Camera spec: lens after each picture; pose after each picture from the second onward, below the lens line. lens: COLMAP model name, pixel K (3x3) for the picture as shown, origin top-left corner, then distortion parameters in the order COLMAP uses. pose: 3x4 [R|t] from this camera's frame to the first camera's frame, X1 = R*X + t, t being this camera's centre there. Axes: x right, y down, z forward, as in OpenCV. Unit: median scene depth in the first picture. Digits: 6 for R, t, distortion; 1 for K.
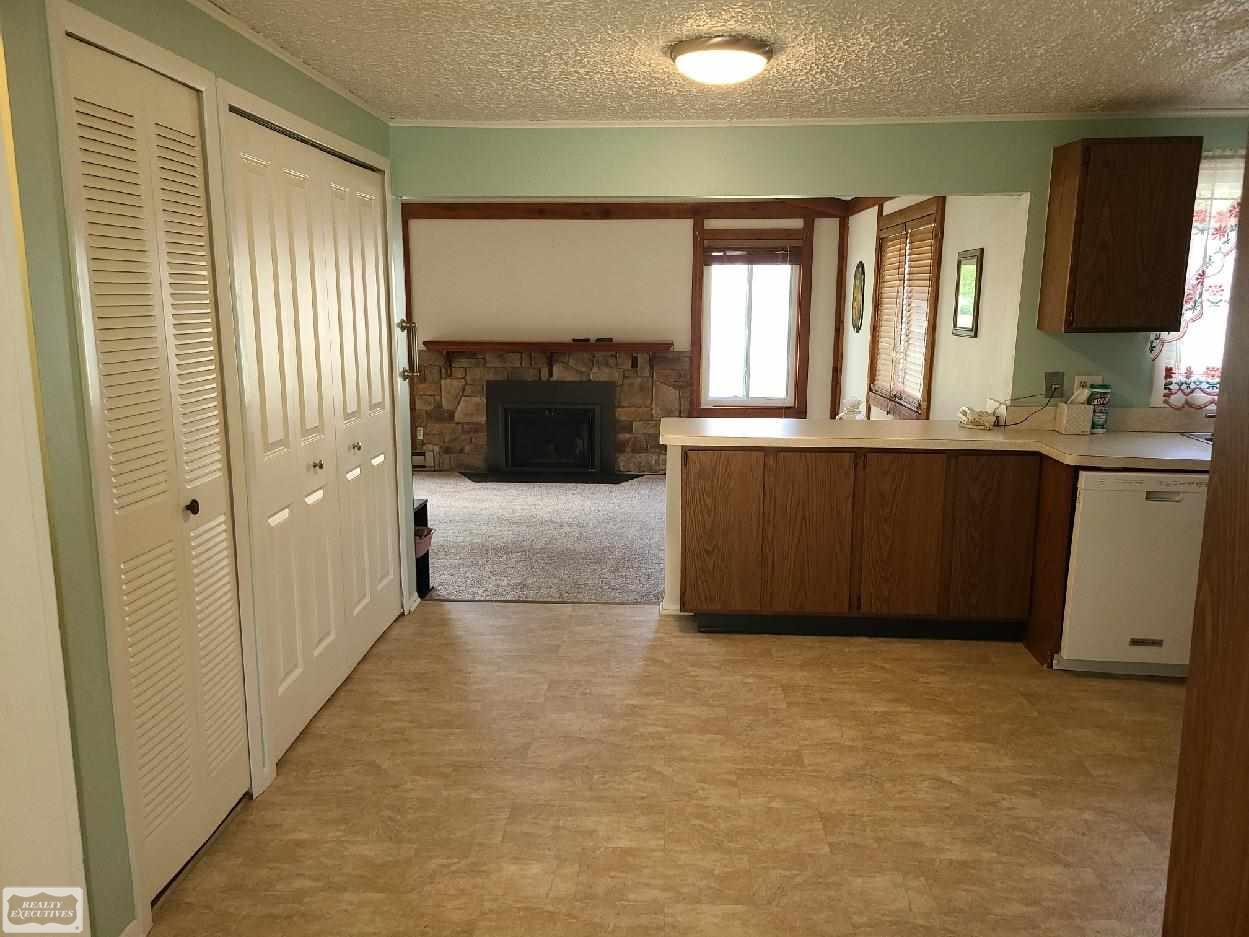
lens RADIAL K [[934.8, 0, 617.9], [0, 934.8, 467.6], [0, 0, 1]] dist [0.058057, -0.045513]
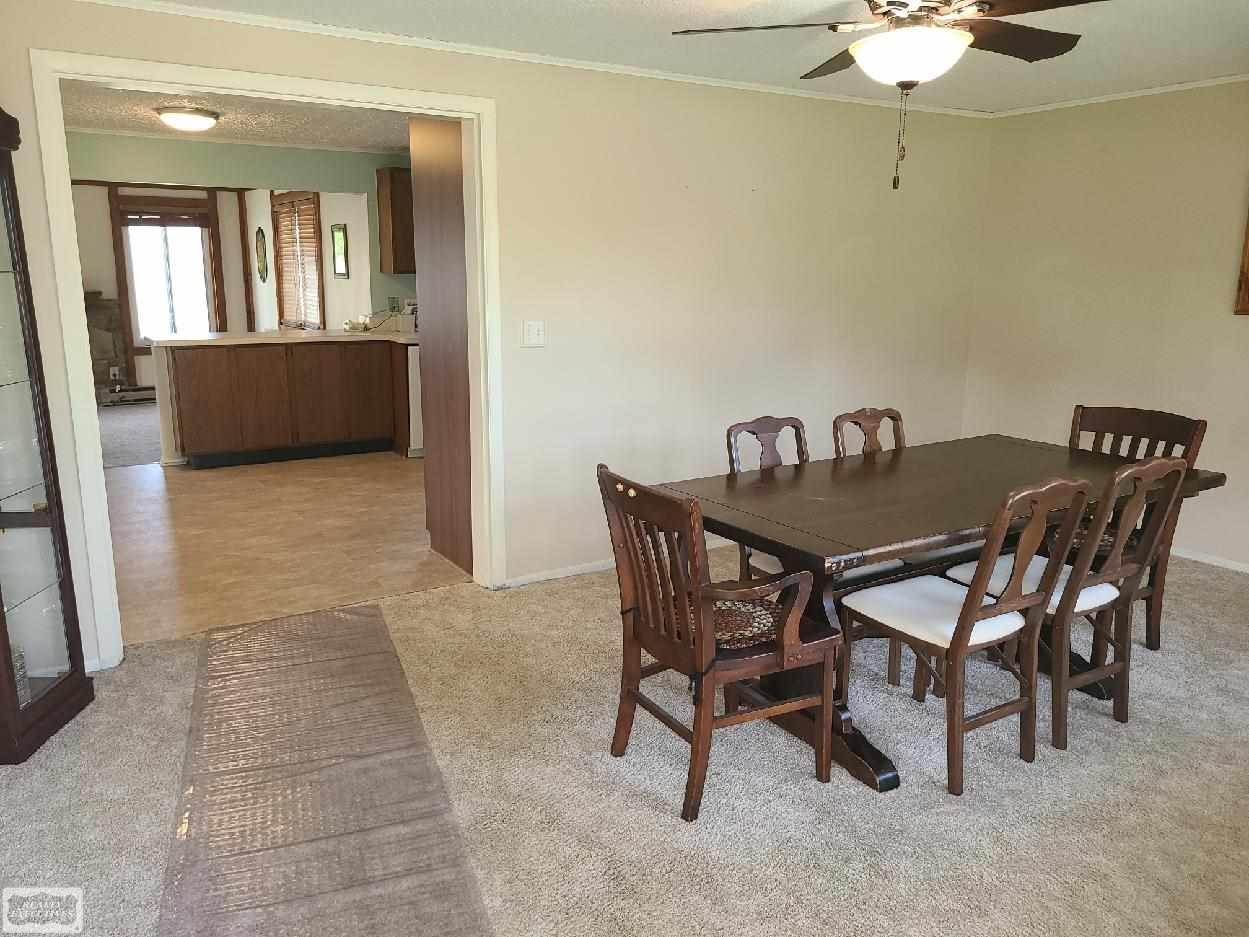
lens RADIAL K [[934.8, 0, 617.9], [0, 934.8, 467.6], [0, 0, 1]] dist [0.058057, -0.045513]
pose [[0.813159, -0.117234, 0.570113, -0.206052], [0.098121, 0.993097, 0.064263, 0.126428], [-0.573712, 0.003684, 0.819049, -0.595713]]
